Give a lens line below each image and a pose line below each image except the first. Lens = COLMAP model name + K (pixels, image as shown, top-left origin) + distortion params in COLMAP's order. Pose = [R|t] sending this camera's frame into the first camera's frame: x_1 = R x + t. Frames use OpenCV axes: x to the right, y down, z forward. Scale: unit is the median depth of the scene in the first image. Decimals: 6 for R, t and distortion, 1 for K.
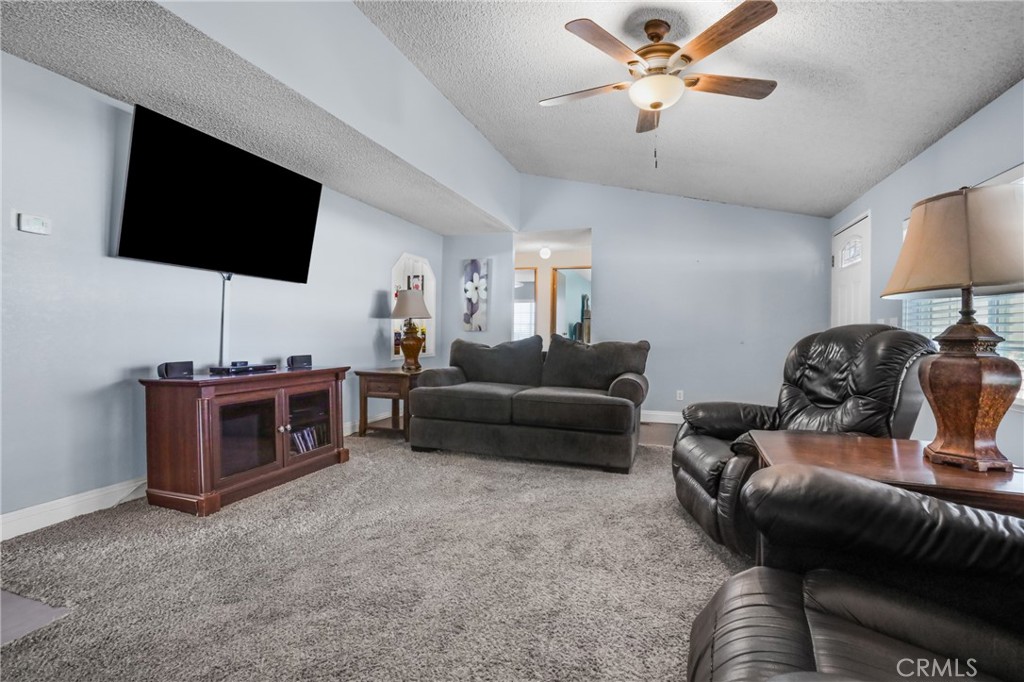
lens RADIAL K [[485.2, 0, 493.1], [0, 485.2, 339.1], [0, 0, 1]] dist [-0.074886, 0.027532]
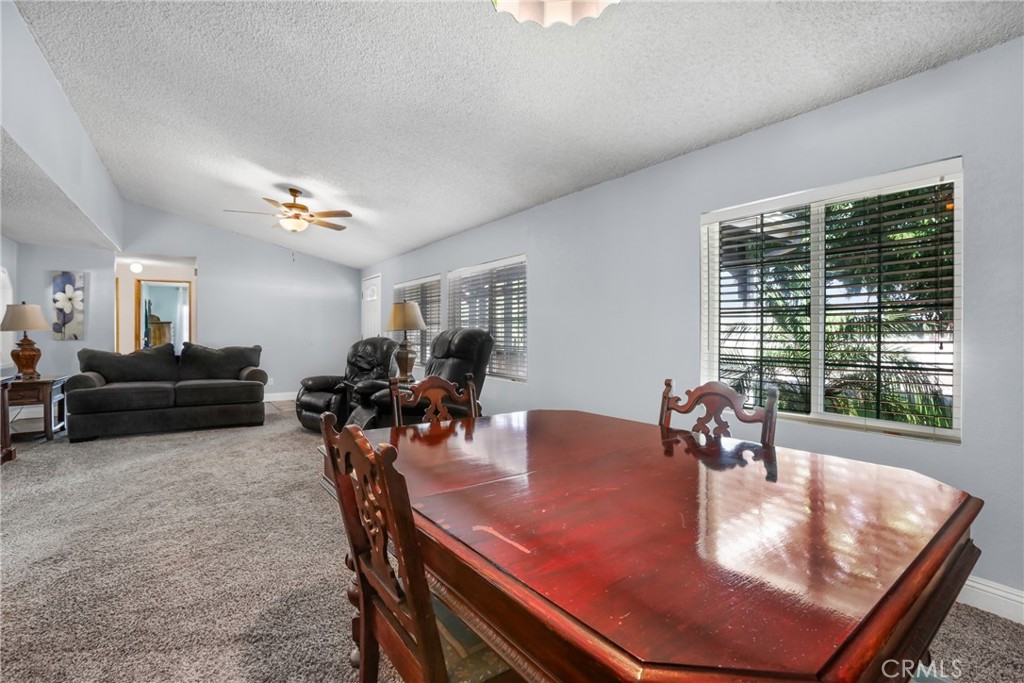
lens RADIAL K [[460.7, 0, 508.2], [0, 460.7, 336.9], [0, 0, 1]] dist [-0.047612, 0.022736]
pose [[0.580446, -0.016478, 0.814132, -0.545618], [0.016428, 0.999829, 0.008524, -0.031006], [-0.814133, 0.008427, 0.580617, -0.668529]]
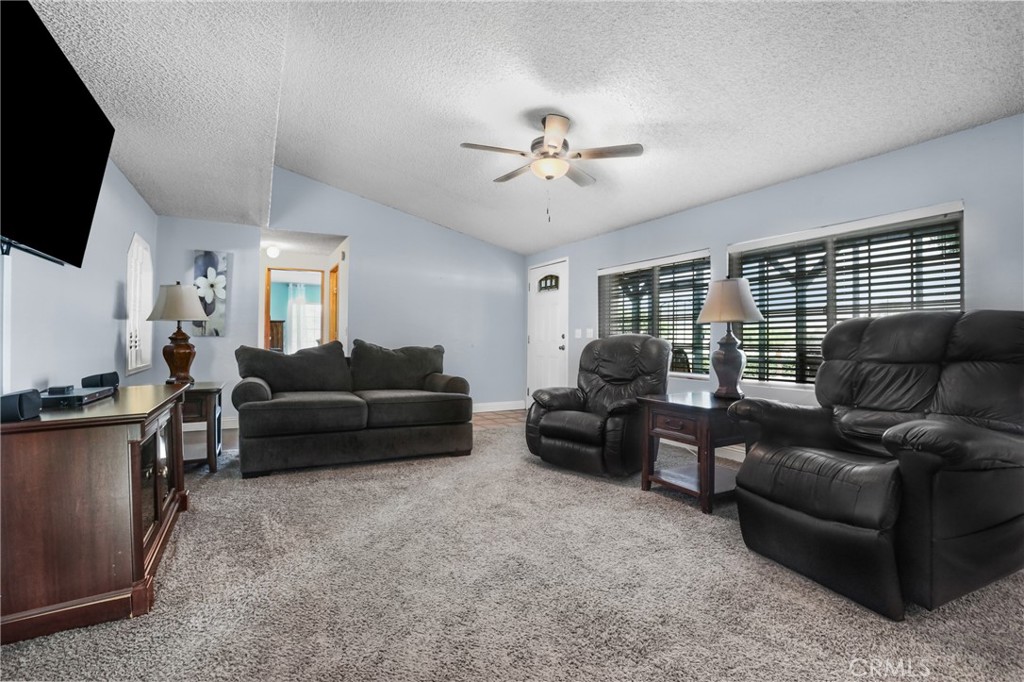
lens RADIAL K [[472.4, 0, 531.8], [0, 472.4, 340.5], [0, 0, 1]] dist [-0.062465, 0.026379]
pose [[0.644858, -0.004196, 0.764291, -0.567798], [0.007511, 0.999971, -0.000848, -0.008397], [-0.764265, 0.006287, 0.644871, 0.111050]]
